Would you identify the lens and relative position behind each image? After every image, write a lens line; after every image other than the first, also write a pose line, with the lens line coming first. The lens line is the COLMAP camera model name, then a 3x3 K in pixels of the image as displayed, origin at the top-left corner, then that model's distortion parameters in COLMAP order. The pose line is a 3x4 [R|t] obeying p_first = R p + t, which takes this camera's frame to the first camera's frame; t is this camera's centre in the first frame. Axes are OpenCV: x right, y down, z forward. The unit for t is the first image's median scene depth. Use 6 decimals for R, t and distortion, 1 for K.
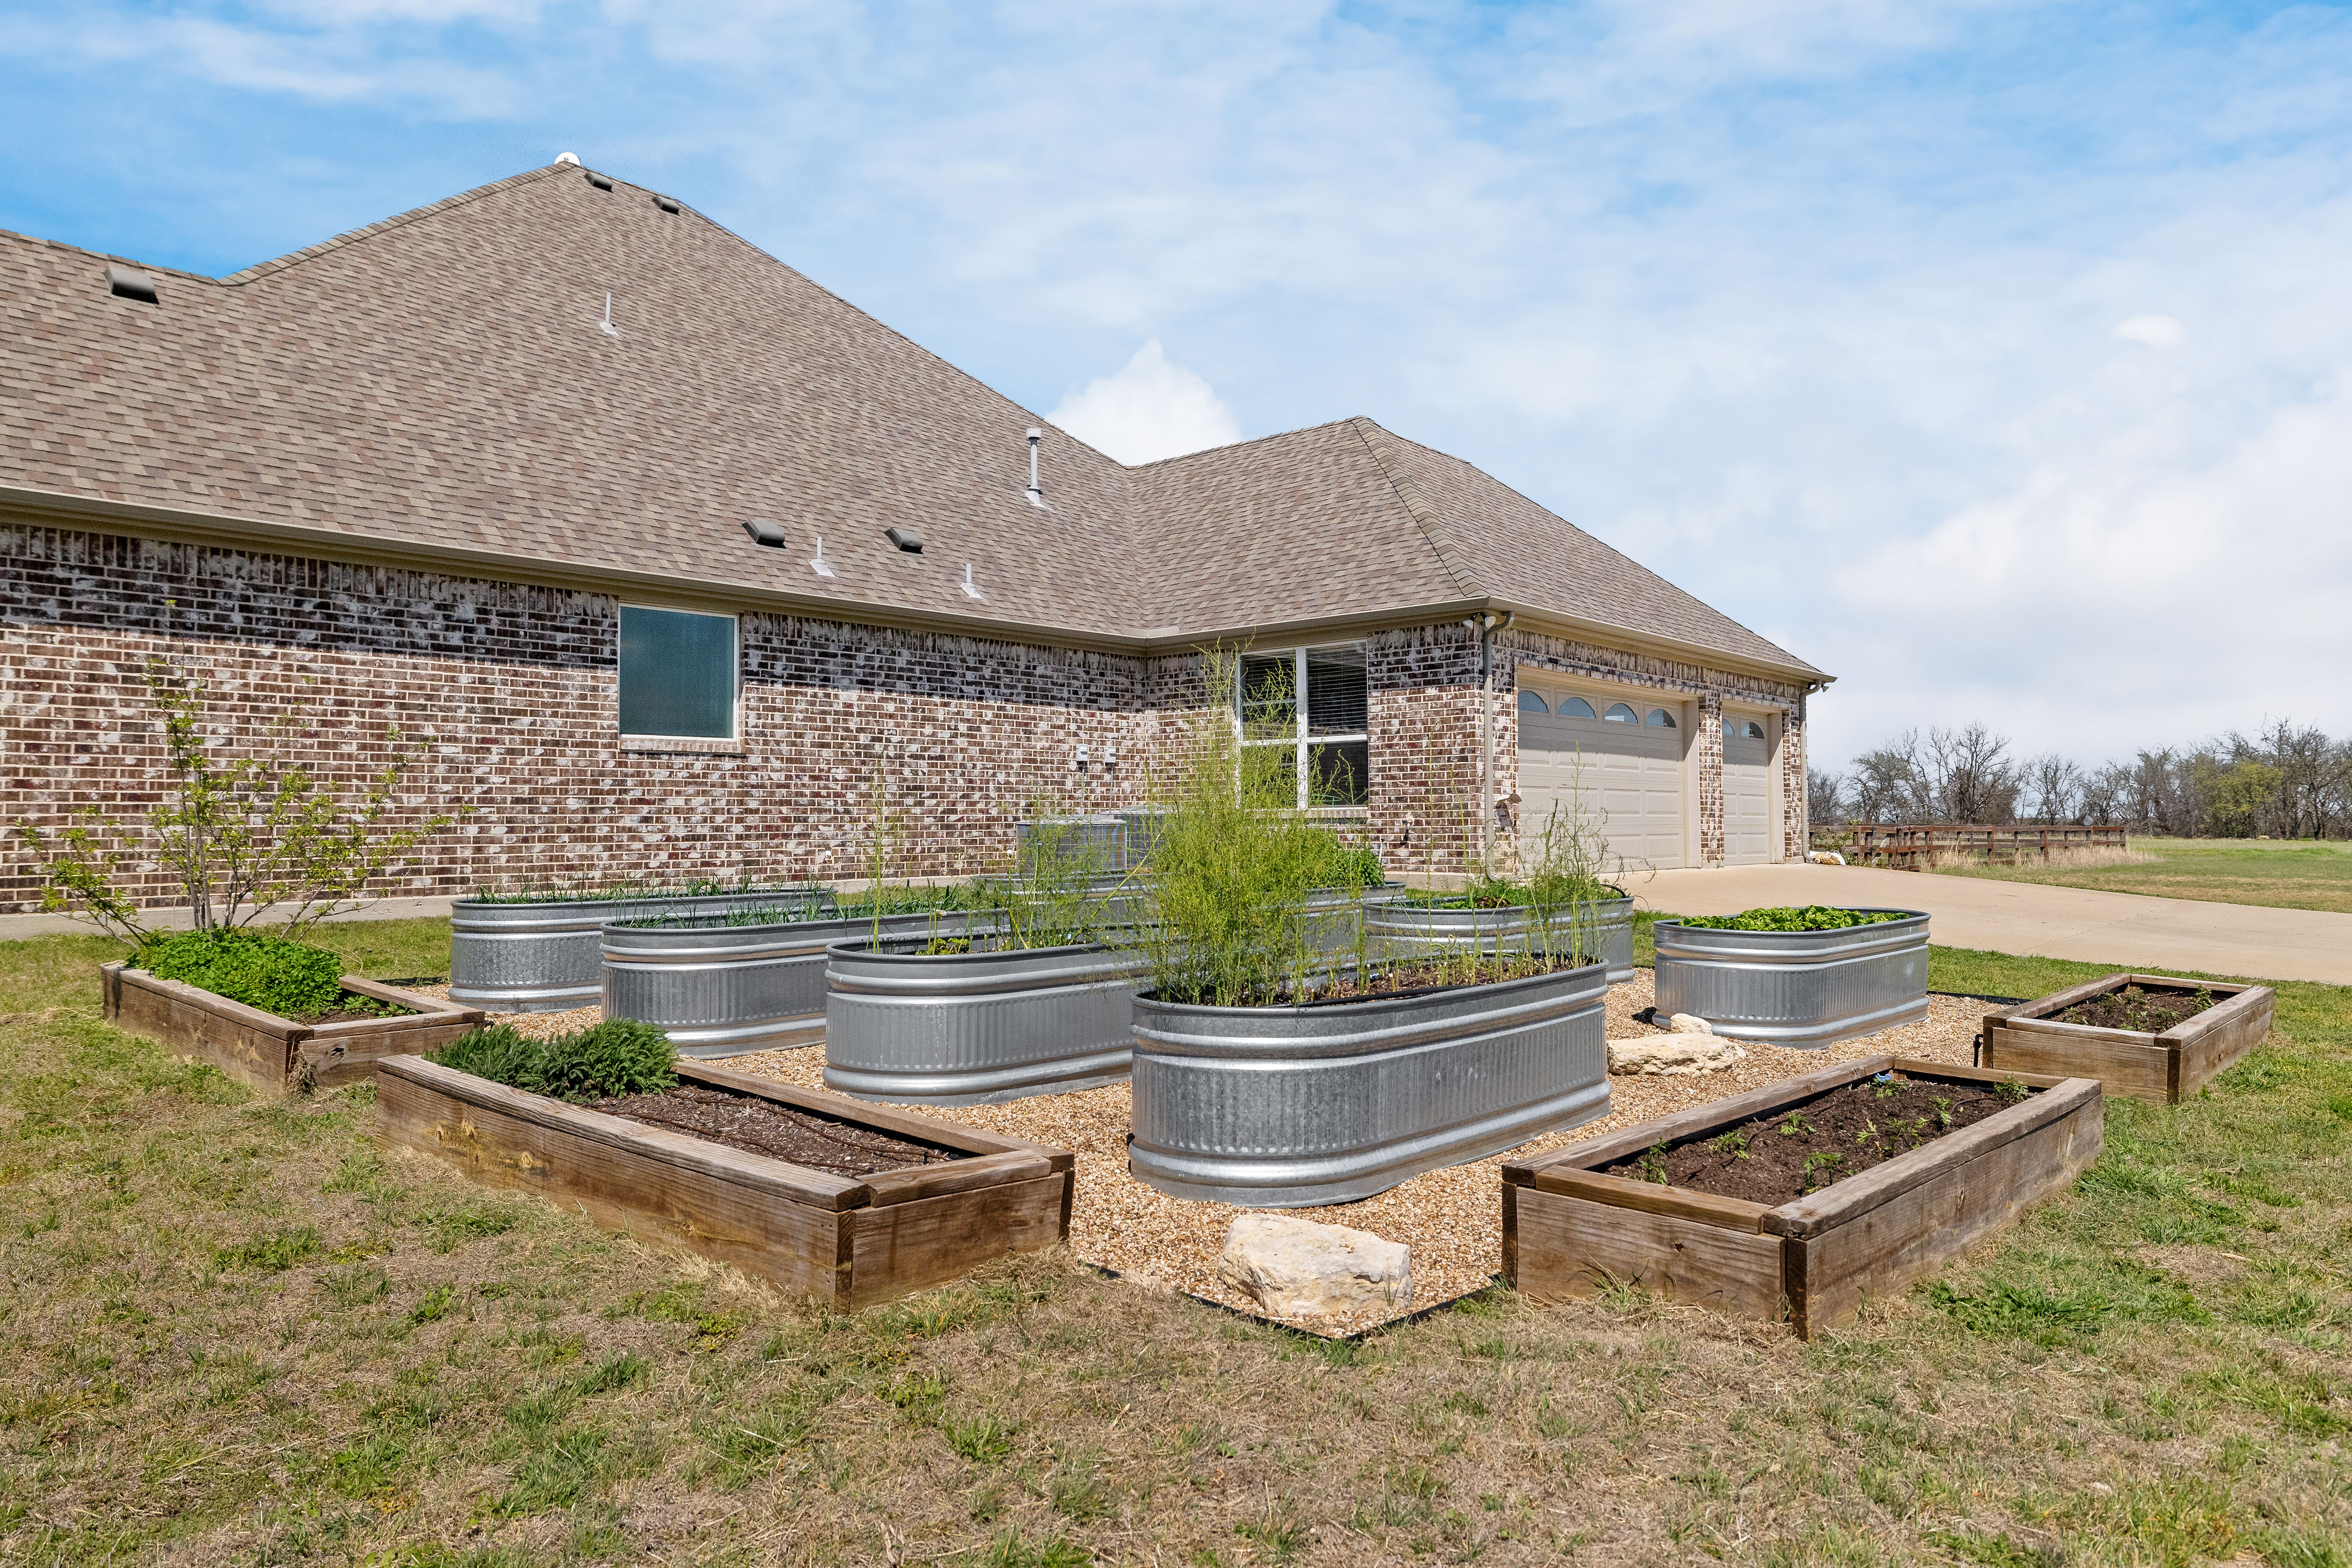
lens RADIAL K [[1516.0, 0, 1207.5], [0, 1516.0, 744.0], [0, 0, 1]] dist [-0.003091, 0.001701]
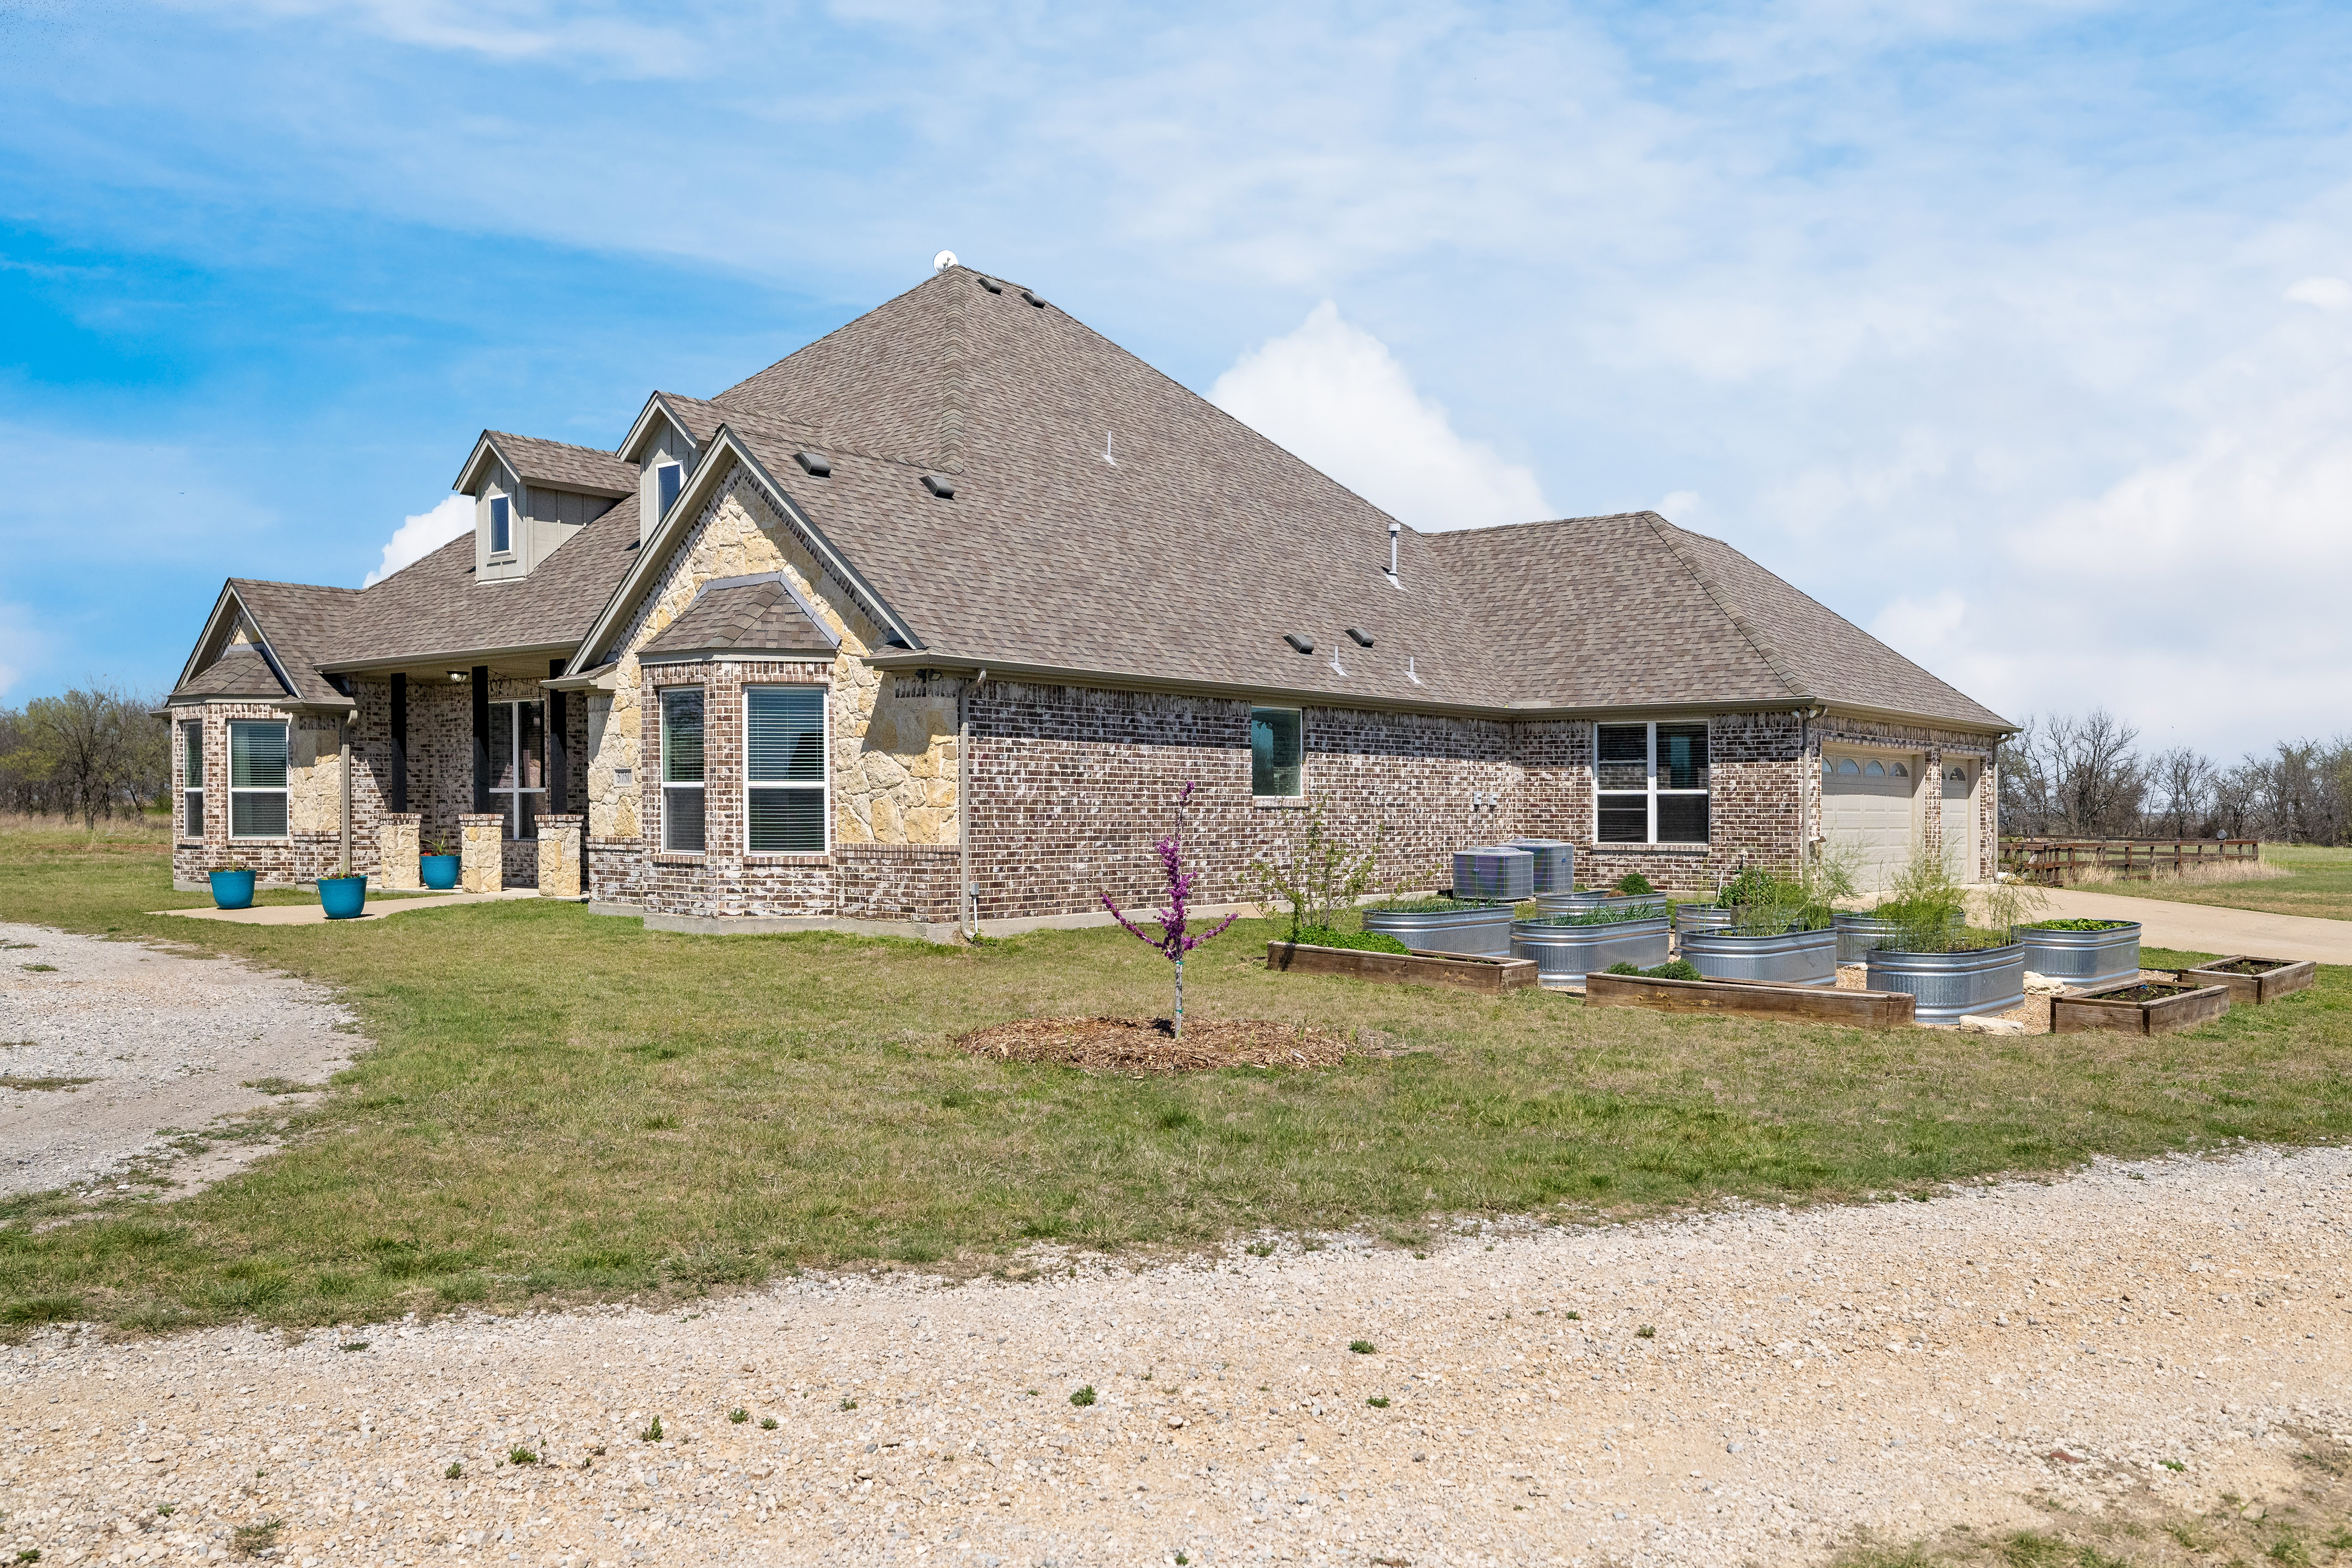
lens RADIAL K [[1953.0, 0, 1240.3], [0, 1953.0, 779.2], [0, 0, 1]] dist [0.002284, -0.004269]
pose [[0.998073, 0.010443, 0.061159, -0.399193], [-0.012699, 0.999249, 0.036621, -0.071039], [-0.060730, -0.037327, 0.997456, -0.677442]]
